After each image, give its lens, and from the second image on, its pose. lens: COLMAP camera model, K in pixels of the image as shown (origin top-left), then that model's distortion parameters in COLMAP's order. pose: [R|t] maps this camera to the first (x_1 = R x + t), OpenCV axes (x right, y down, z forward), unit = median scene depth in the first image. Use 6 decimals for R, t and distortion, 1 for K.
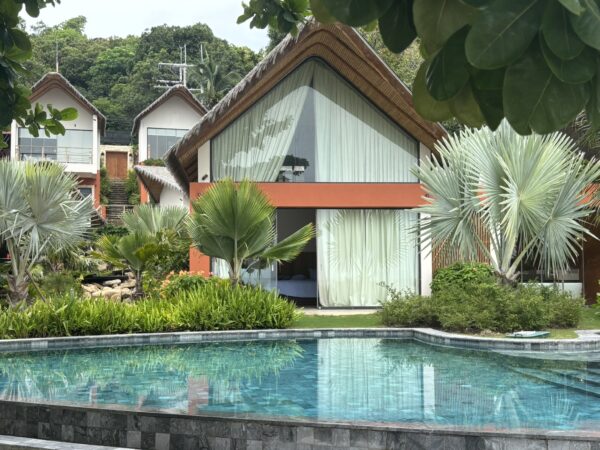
lens RADIAL K [[773.7, 0, 300.0], [0, 773.7, 225.0], [0, 0, 1]] dist [0.220729, -0.662853]
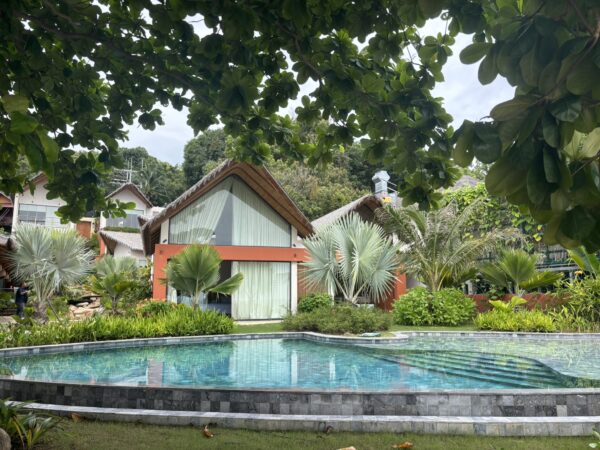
lens RADIAL K [[449.9, 0, 300.0], [0, 449.9, 225.0], [0, 0, 1]] dist [0.026603, -0.002236]
pose [[0.971857, 0.038519, 0.232402, -0.068036], [-0.015811, 0.994982, -0.098794, -0.004930], [-0.235041, 0.092339, 0.967589, -0.002590]]
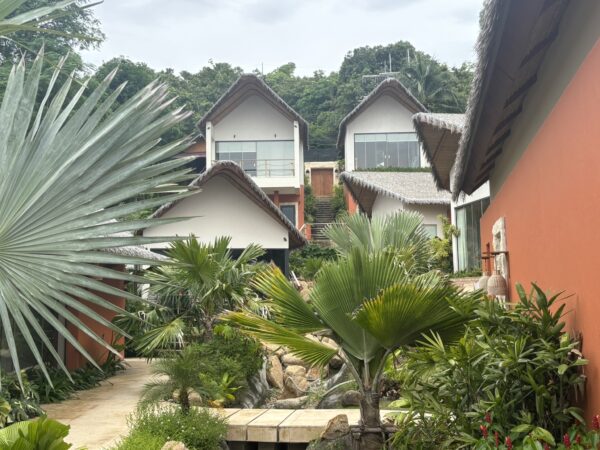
lens RADIAL K [[662.1, 0, 300.0], [0, 662.1, 225.0], [0, 0, 1]] dist [0.116950, 0.000700]
pose [[0.963031, -0.037865, -0.266715, -0.179642], [0.029213, 0.998913, -0.036333, 0.007263], [0.267801, 0.027199, 0.963090, 0.819942]]
